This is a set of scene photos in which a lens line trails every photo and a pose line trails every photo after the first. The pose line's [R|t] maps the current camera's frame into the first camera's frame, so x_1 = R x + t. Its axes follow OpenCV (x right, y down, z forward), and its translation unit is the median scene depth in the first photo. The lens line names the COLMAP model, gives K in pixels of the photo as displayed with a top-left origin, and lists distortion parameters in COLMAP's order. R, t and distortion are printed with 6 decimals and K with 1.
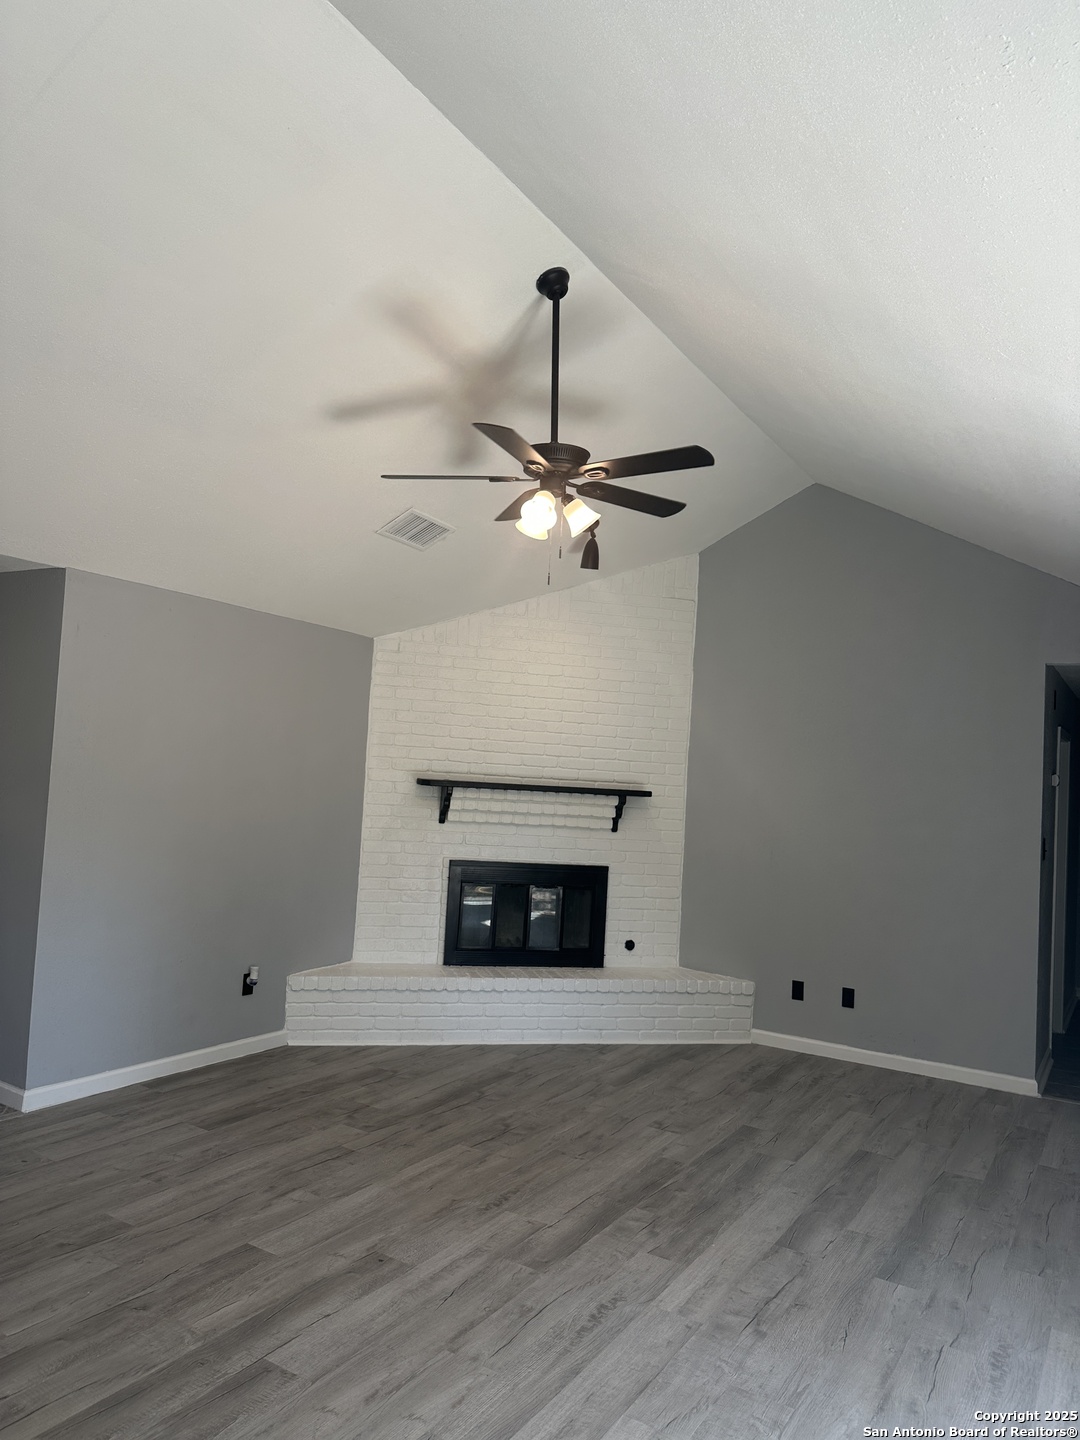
lens RADIAL K [[1008.4, 0, 539.2], [0, 1008.4, 711.3], [0, 0, 1]] dist [0.031311, -0.033652]
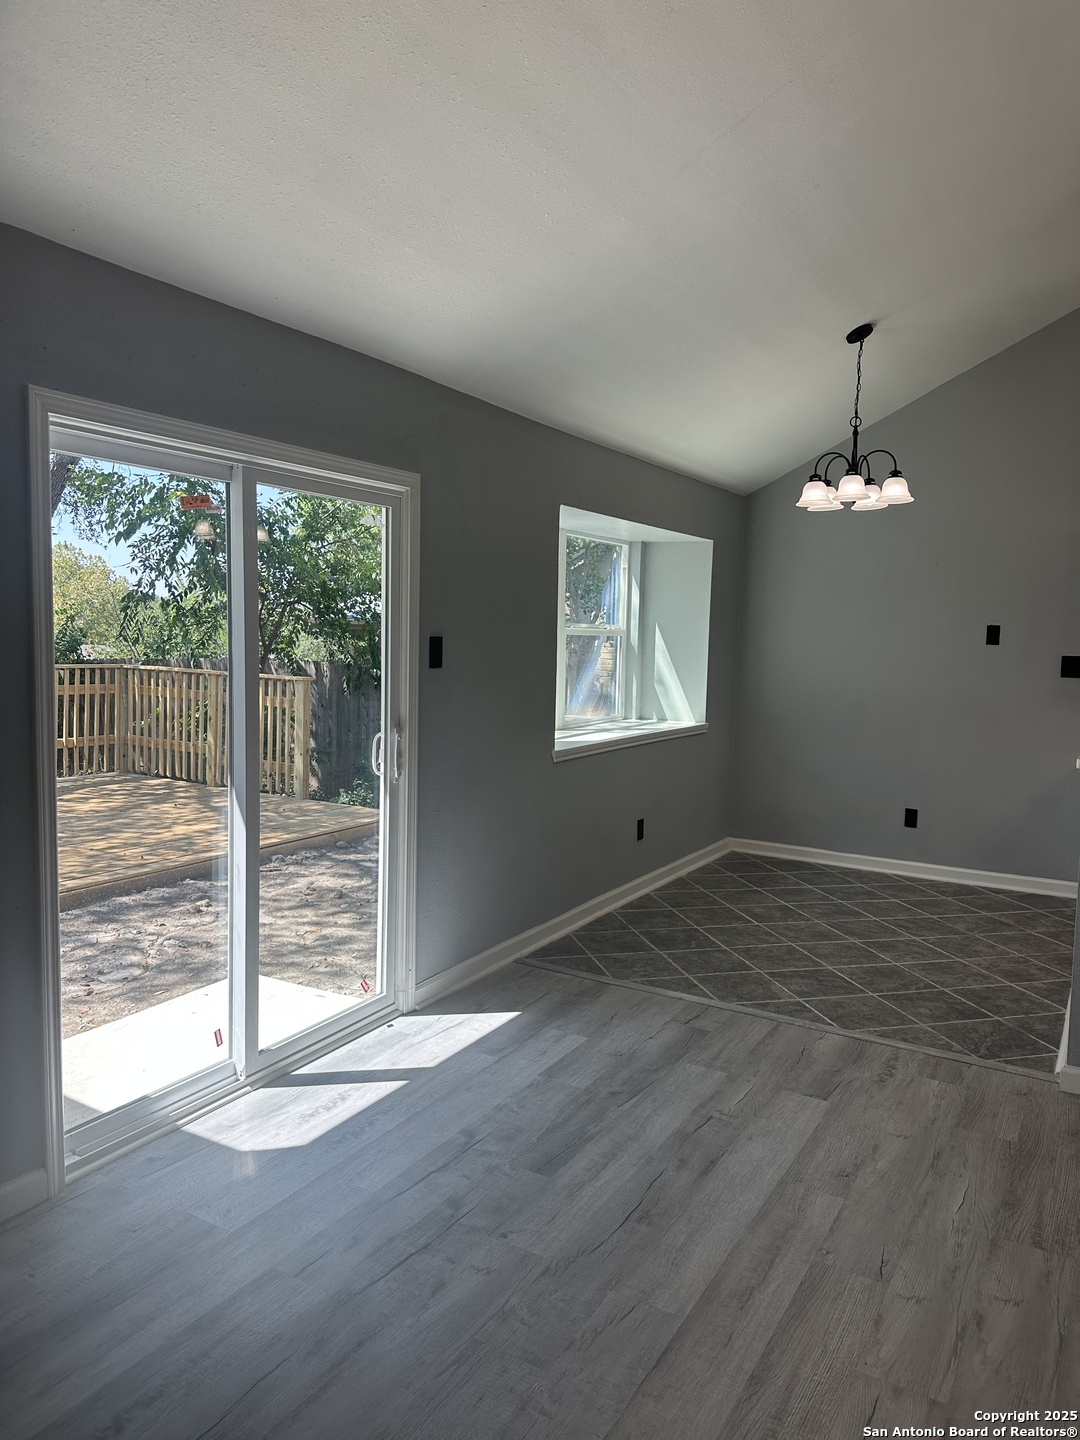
lens RADIAL K [[1008.4, 0, 549.8], [0, 1008.4, 682.9], [0, 0, 1]] dist [0.031311, -0.033652]
pose [[-0.996242, -0.083747, -0.022078, 0.160709], [-0.083624, 0.996477, -0.006417, 0.109444], [0.022538, -0.004547, -0.999736, 1.149789]]
